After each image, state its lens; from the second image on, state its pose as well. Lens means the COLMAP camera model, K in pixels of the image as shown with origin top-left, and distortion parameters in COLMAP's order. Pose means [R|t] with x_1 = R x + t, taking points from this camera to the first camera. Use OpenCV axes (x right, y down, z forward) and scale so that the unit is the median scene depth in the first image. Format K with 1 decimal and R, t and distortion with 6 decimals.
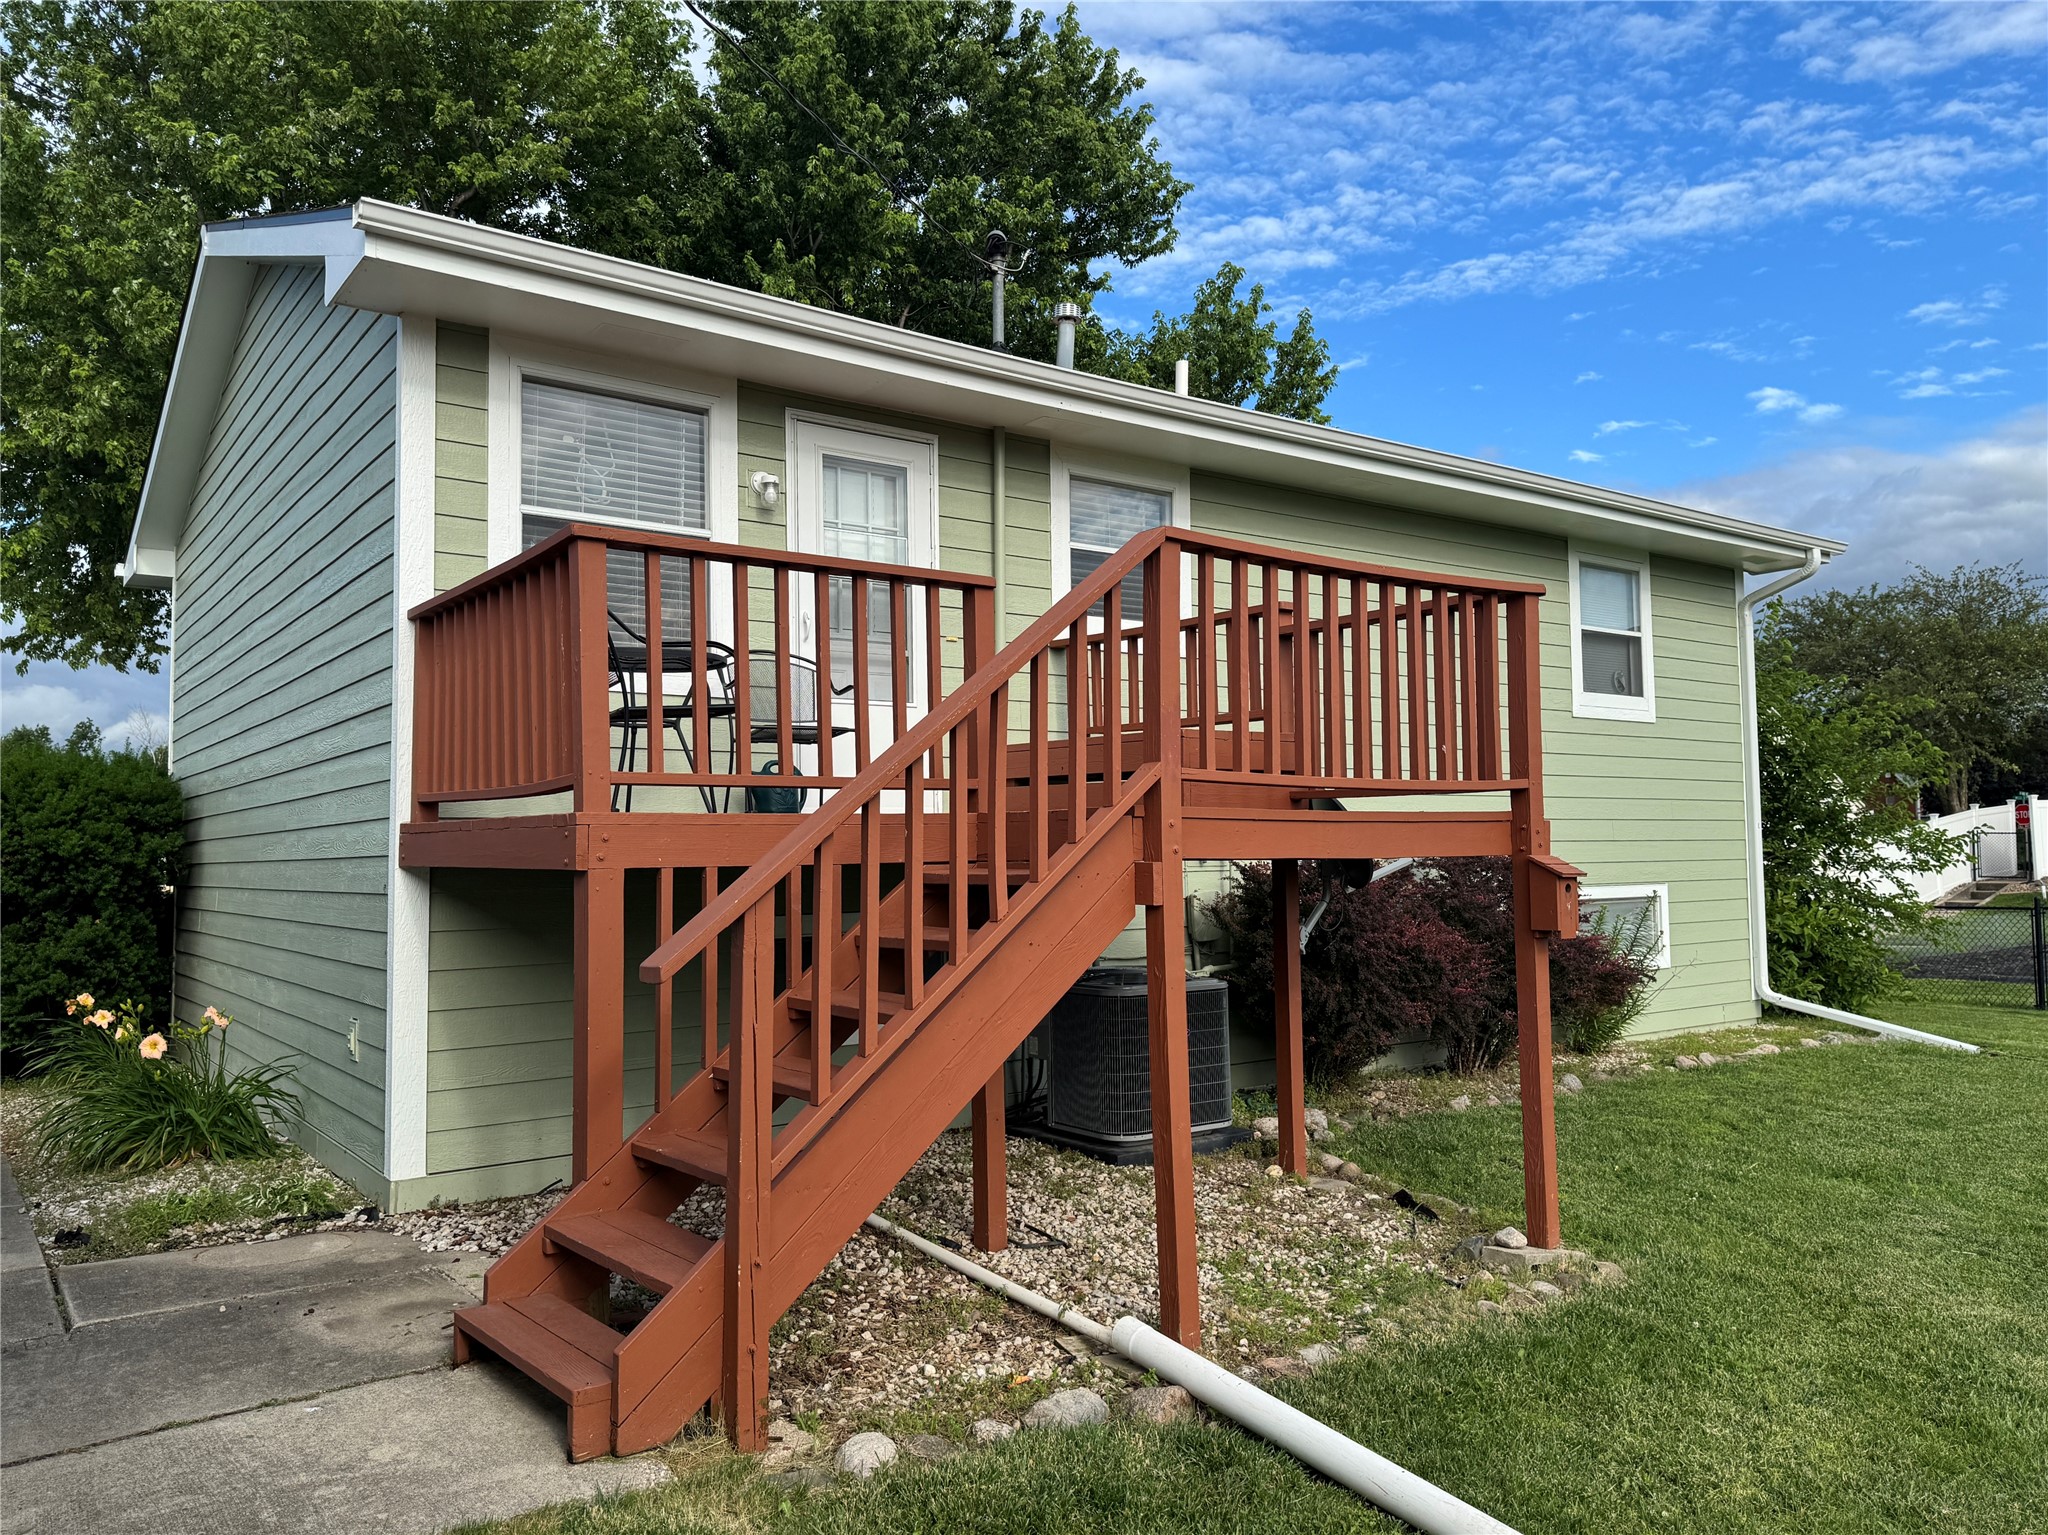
lens RADIAL K [[1502.0, 0, 1024.0], [0, 1502.0, 767.5], [0, 0, 1]] dist [0.009490, 0.000959]
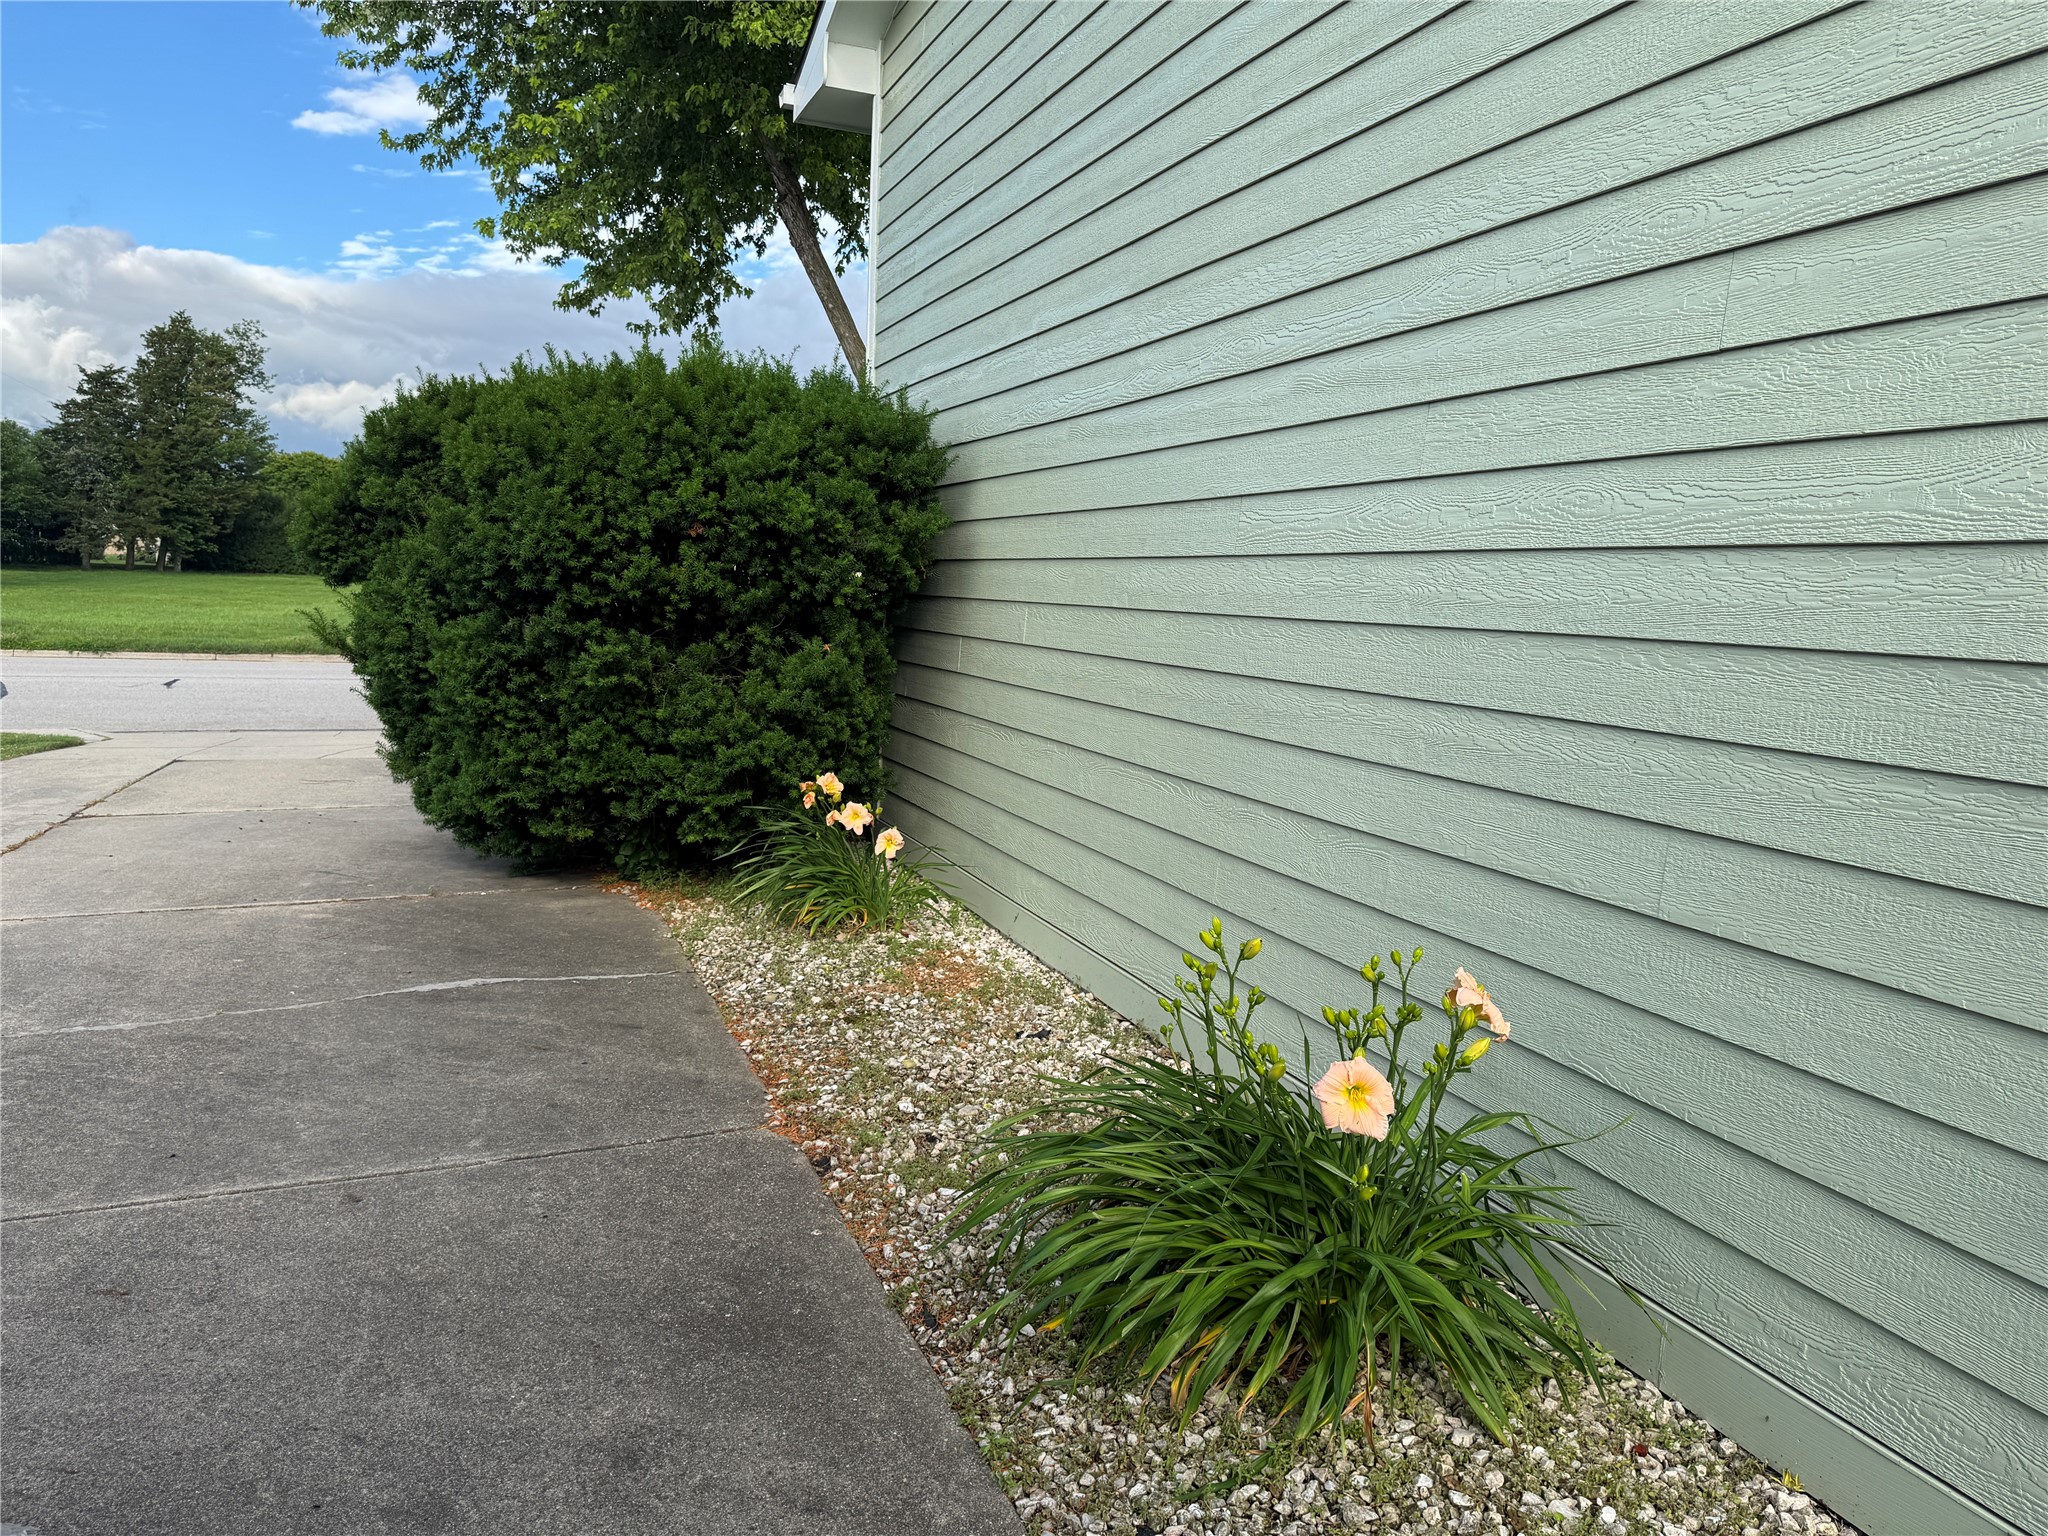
lens RADIAL K [[1325.0, 0, 1024.0], [0, 1325.0, 768.0], [0, 0, 1]] dist [0.035270, -0.002622]
pose [[0.971036, 0.087531, -0.222323, -0.420574], [-0.043735, 0.979874, 0.194767, 0.043447], [0.234896, -0.179402, 0.955321, 0.511309]]
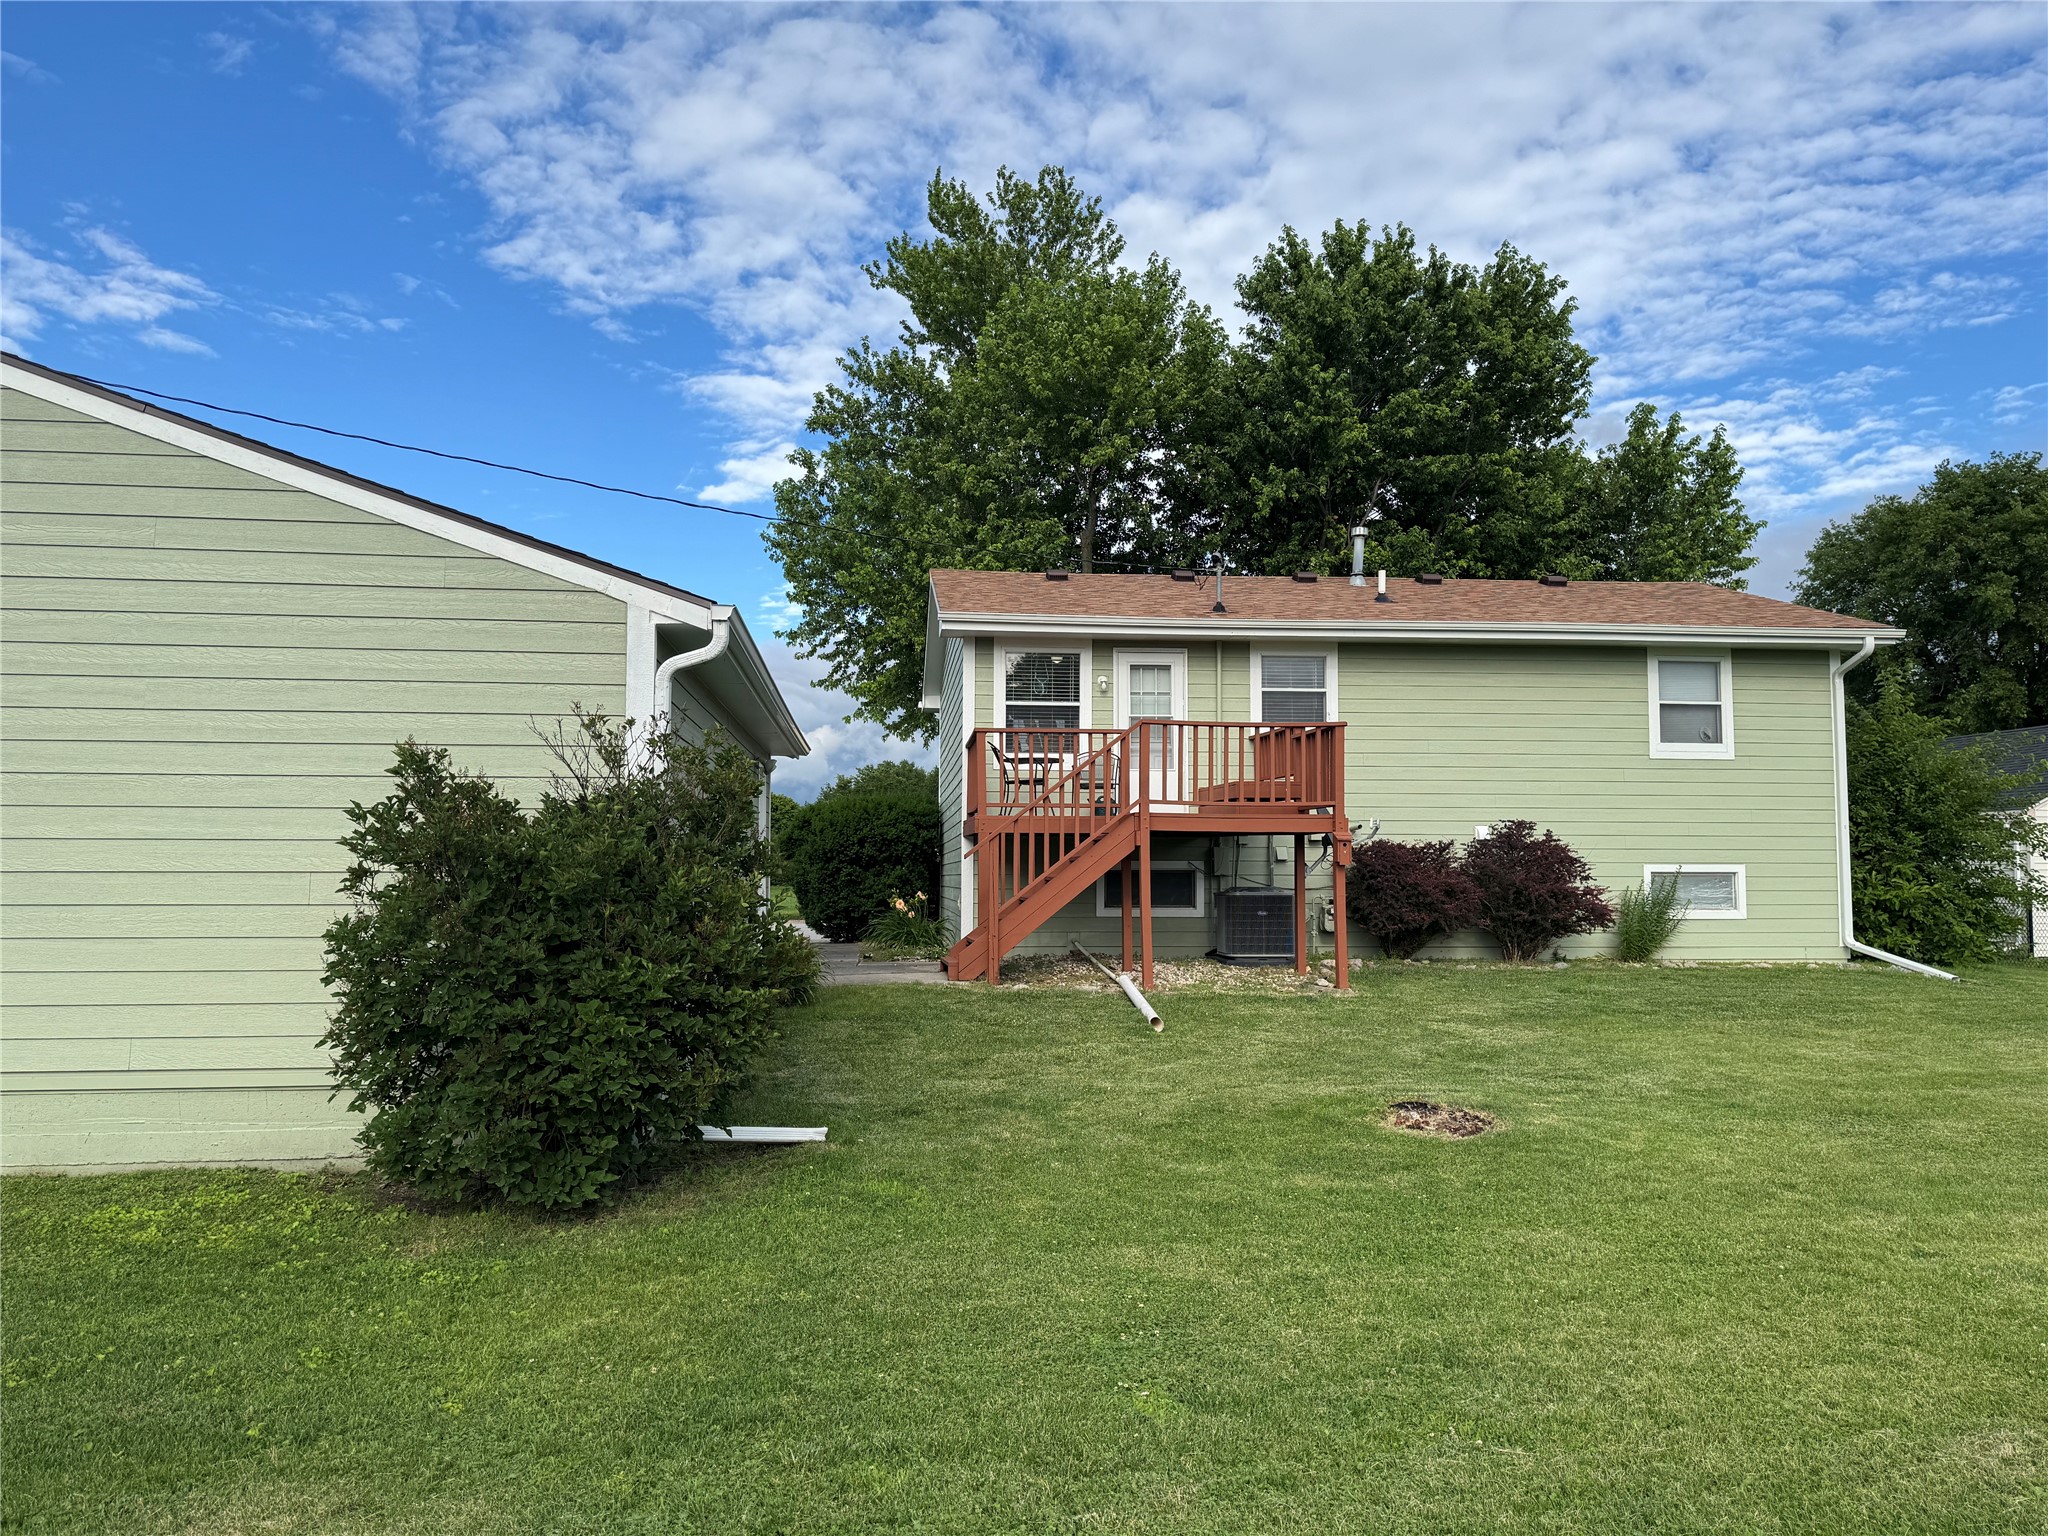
lens RADIAL K [[1325.0, 0, 1024.0], [0, 1325.0, 768.0], [0, 0, 1]] dist [0.035270, -0.002622]
pose [[0.868820, -0.023275, -0.494581, 0.530974], [0.017380, 0.999713, -0.016517, -0.012333], [0.494823, 0.005754, 0.868975, -0.640368]]
